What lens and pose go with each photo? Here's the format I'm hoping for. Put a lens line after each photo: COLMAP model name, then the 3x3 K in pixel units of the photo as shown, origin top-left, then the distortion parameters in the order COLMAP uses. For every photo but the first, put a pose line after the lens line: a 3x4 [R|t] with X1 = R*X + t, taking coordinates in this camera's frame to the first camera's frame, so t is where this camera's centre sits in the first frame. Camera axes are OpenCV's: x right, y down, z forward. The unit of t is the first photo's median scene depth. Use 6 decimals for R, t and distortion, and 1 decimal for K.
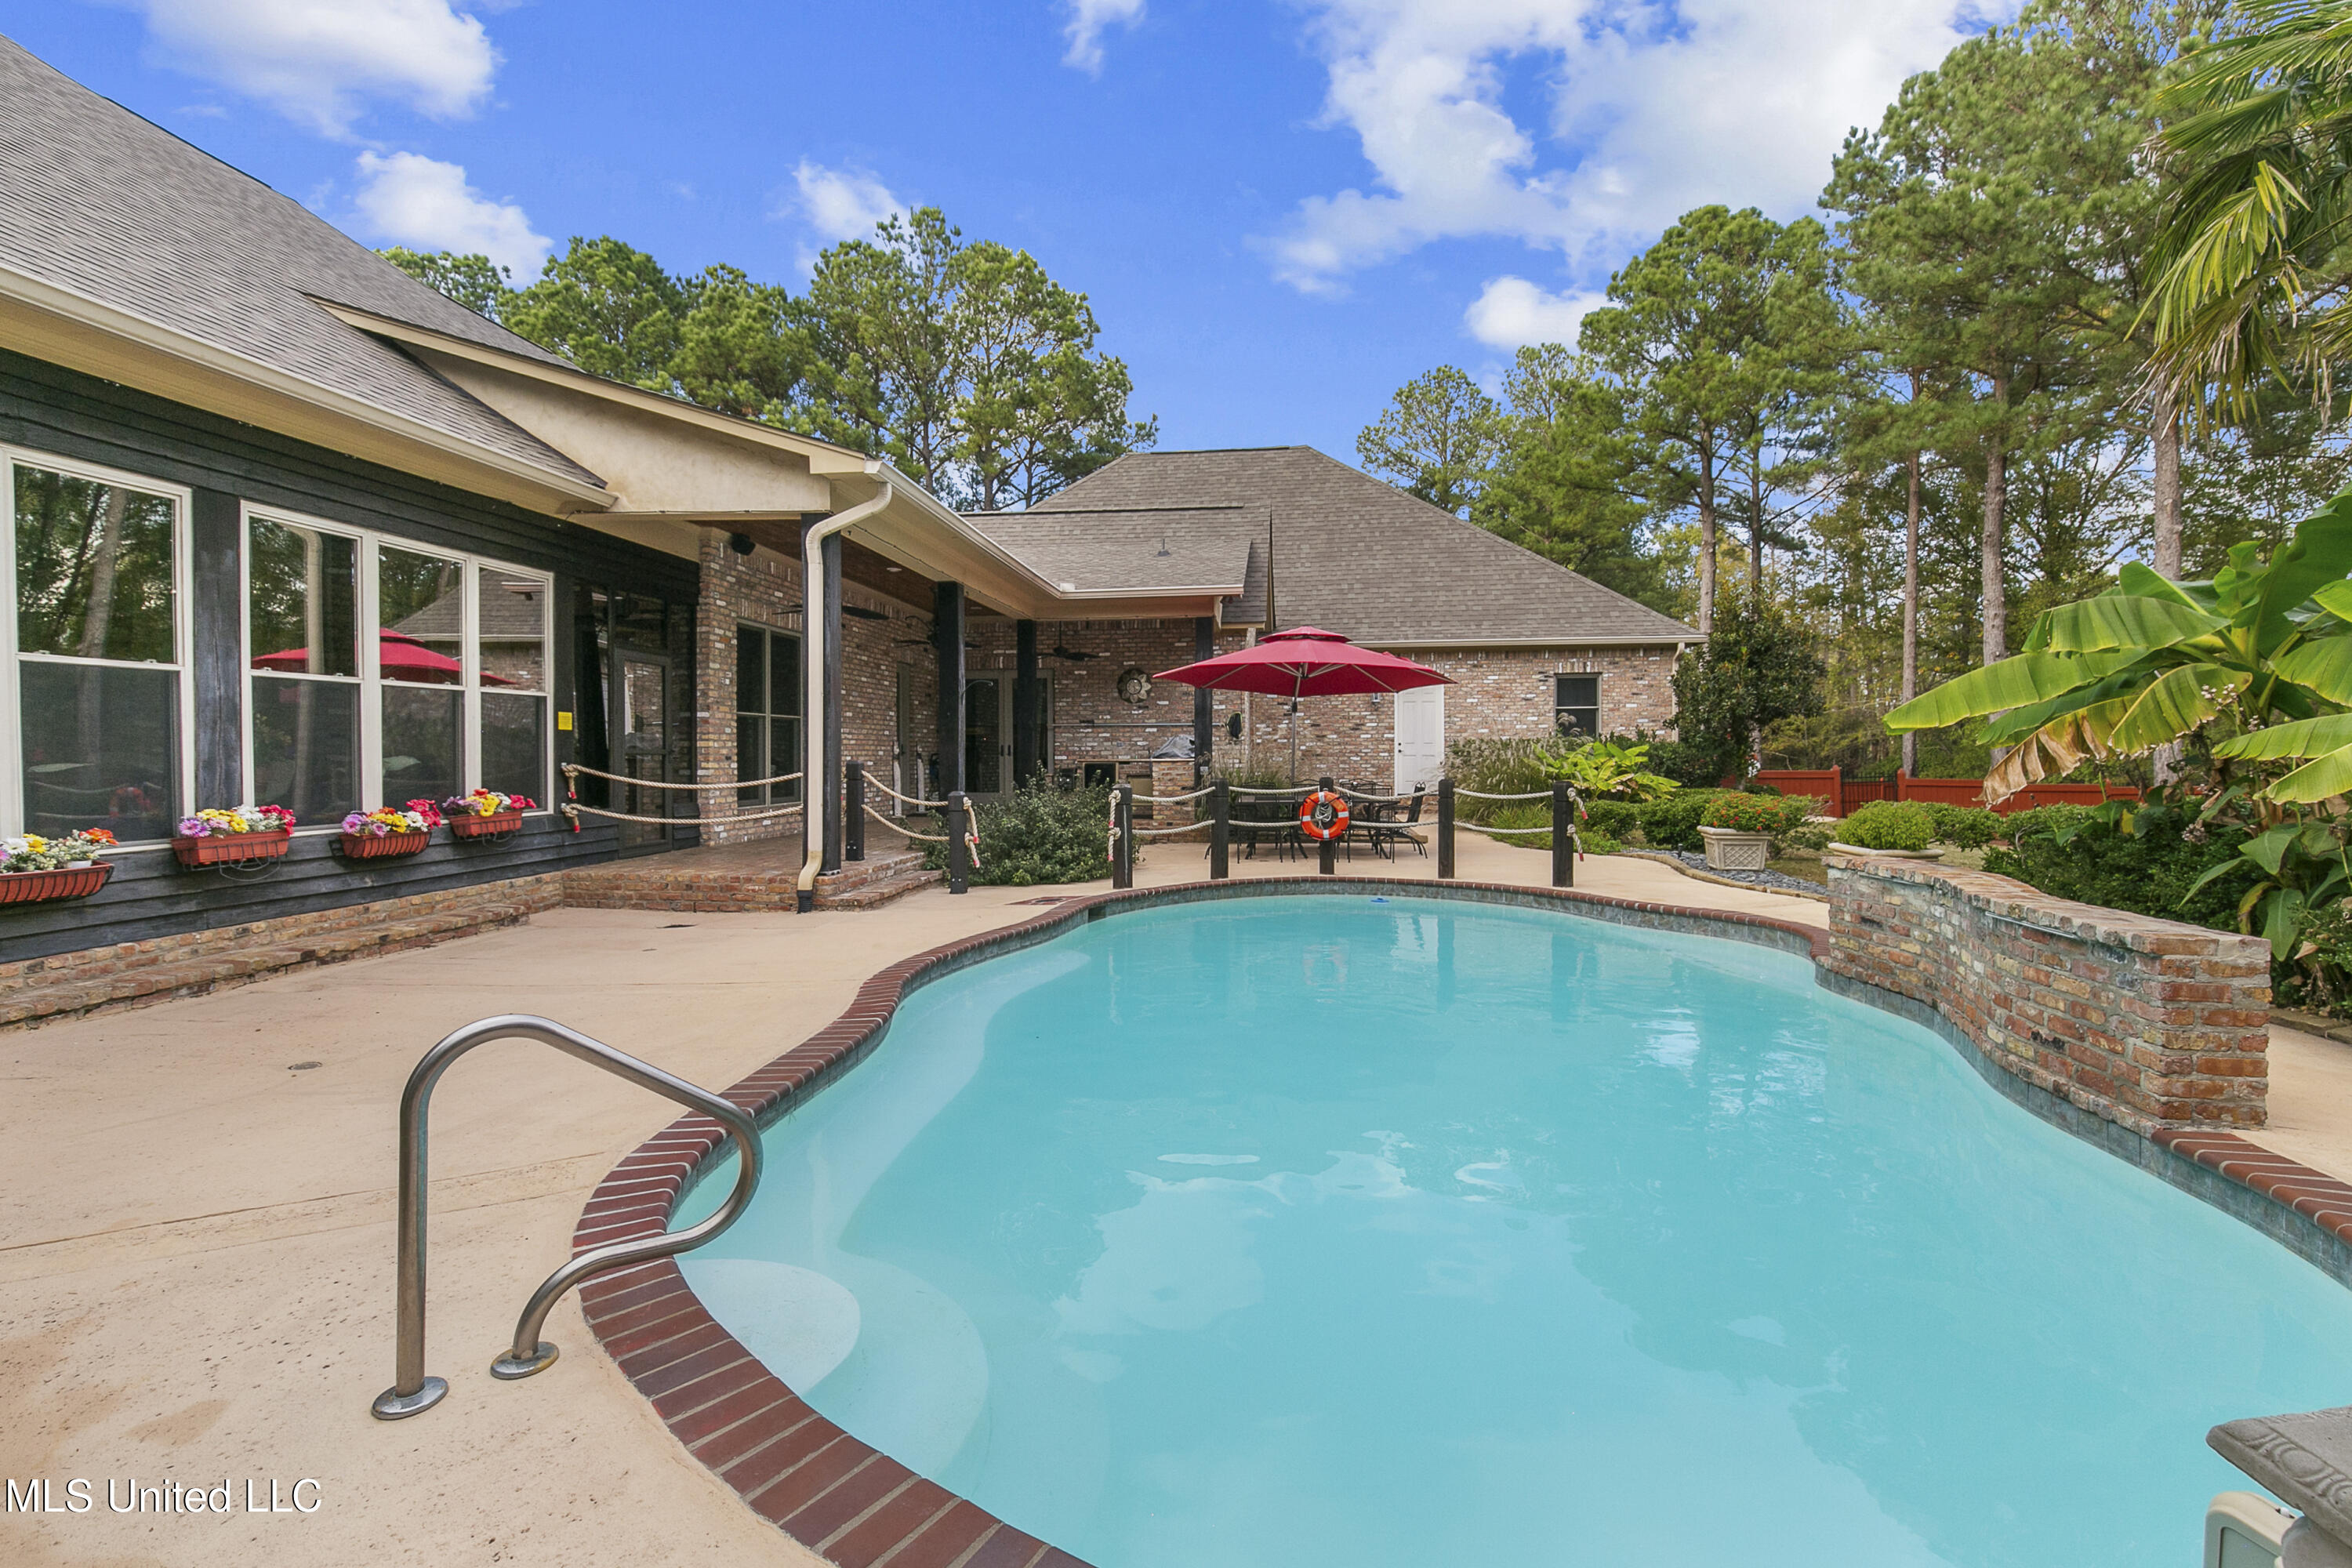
lens RADIAL K [[1059.8, 0, 1176.0], [0, 1059.8, 784.0], [0, 0, 1]] dist [0.002350, -0.000309]
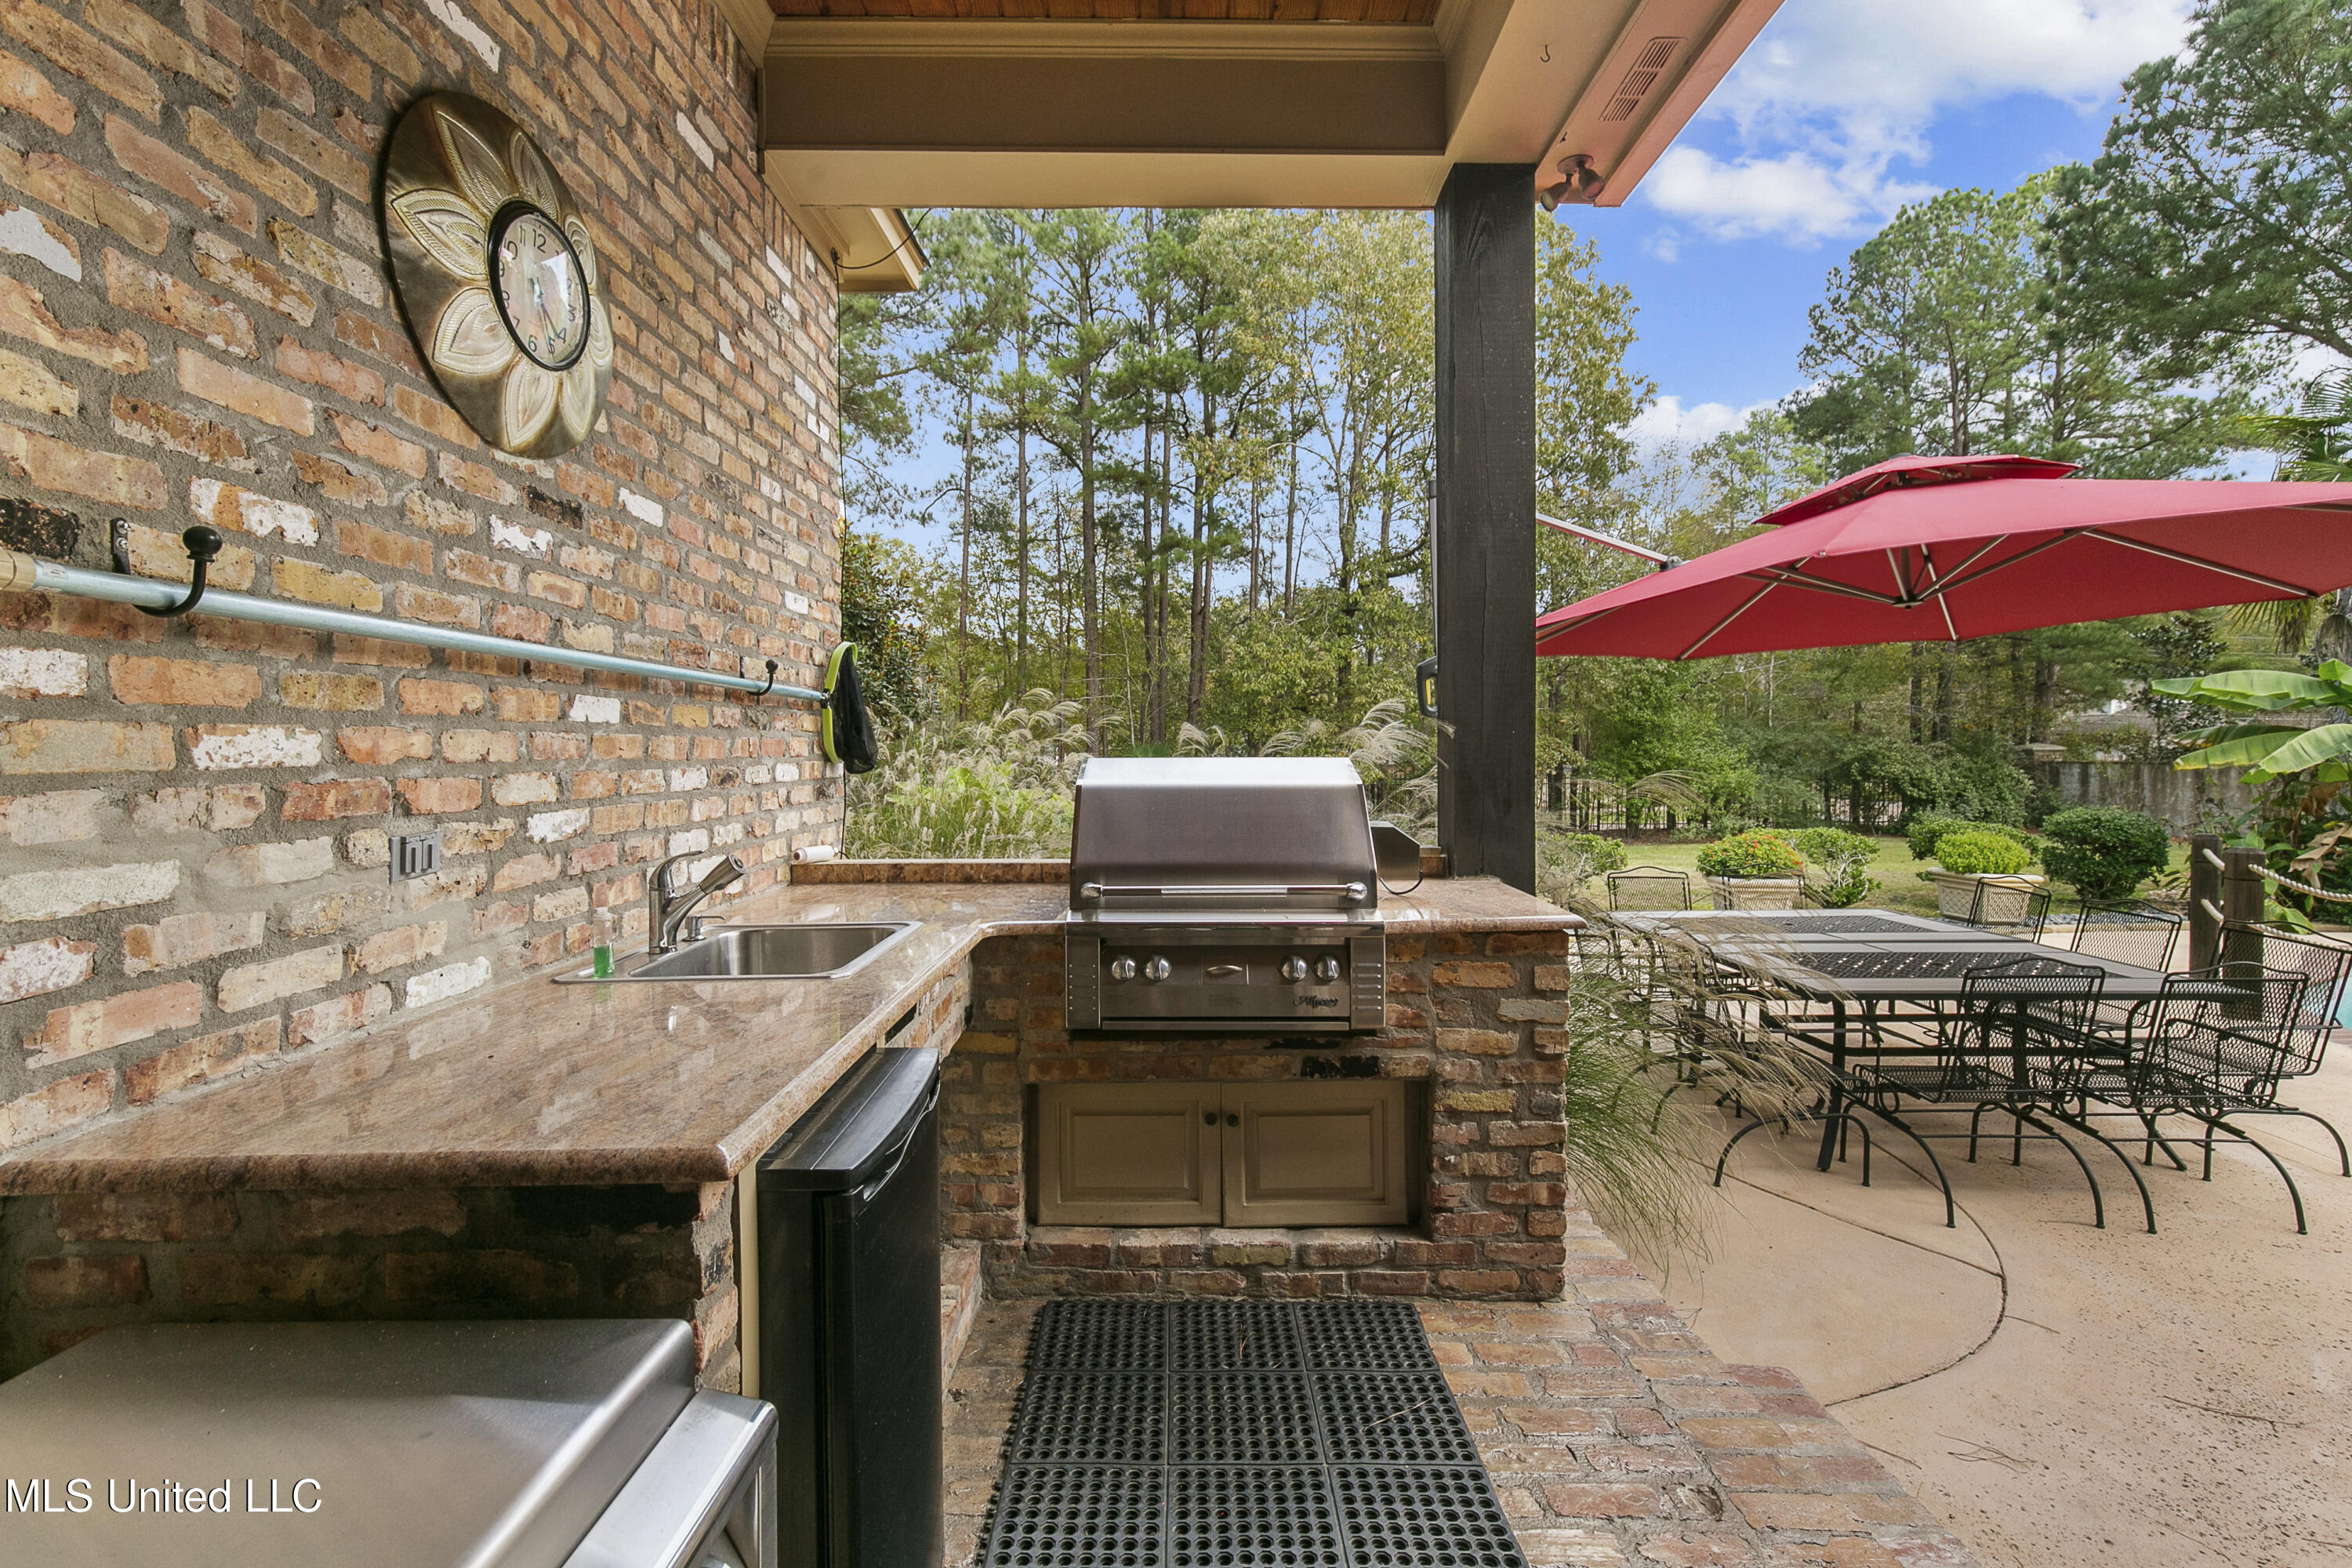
lens RADIAL K [[1059.8, 0, 1176.0], [0, 1059.8, 784.0], [0, 0, 1]] dist [0.002350, -0.000309]
pose [[-0.098076, -0.028445, 0.994772, -0.236208], [0.034461, 0.998895, 0.031961, -0.068832], [-0.994582, 0.037416, -0.096987, 1.475509]]
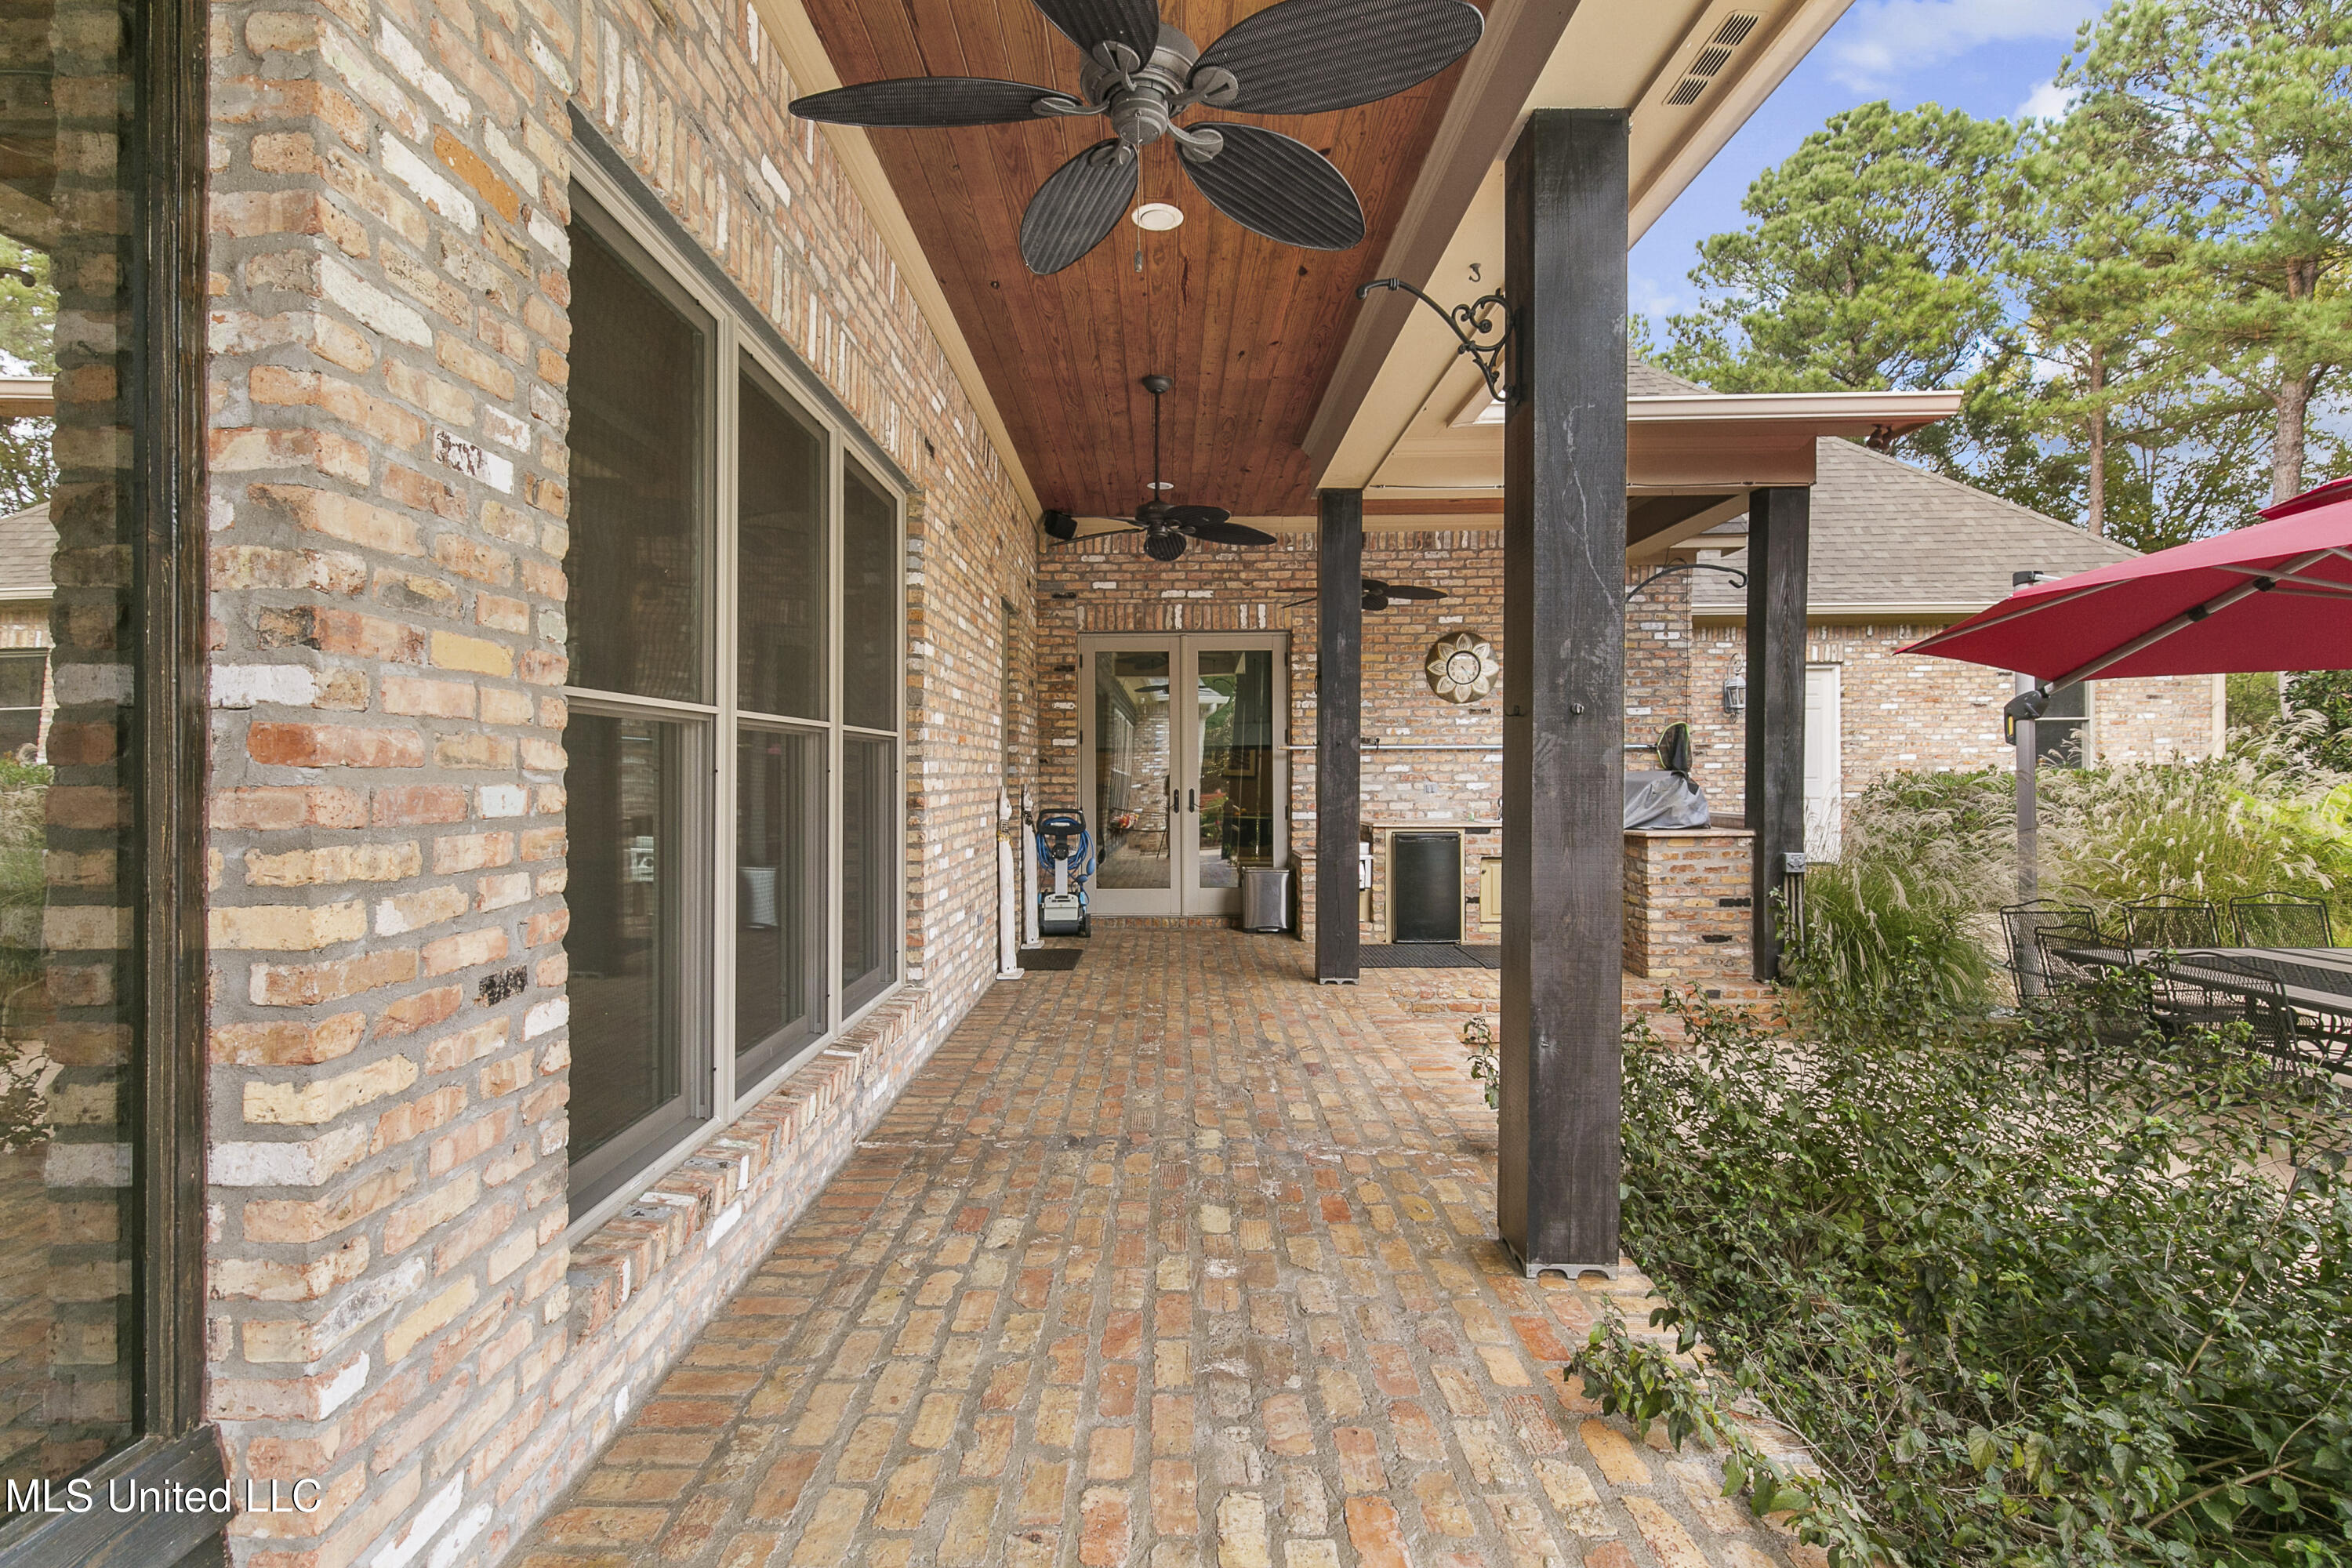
lens RADIAL K [[1059.8, 0, 1176.0], [0, 1059.8, 784.0], [0, 0, 1]] dist [0.002350, -0.000309]
pose [[0.994702, -0.002144, 0.102780, -0.340180], [0.003899, 0.999850, -0.016878, -0.049480], [-0.102728, 0.017189, 0.994561, 0.833803]]
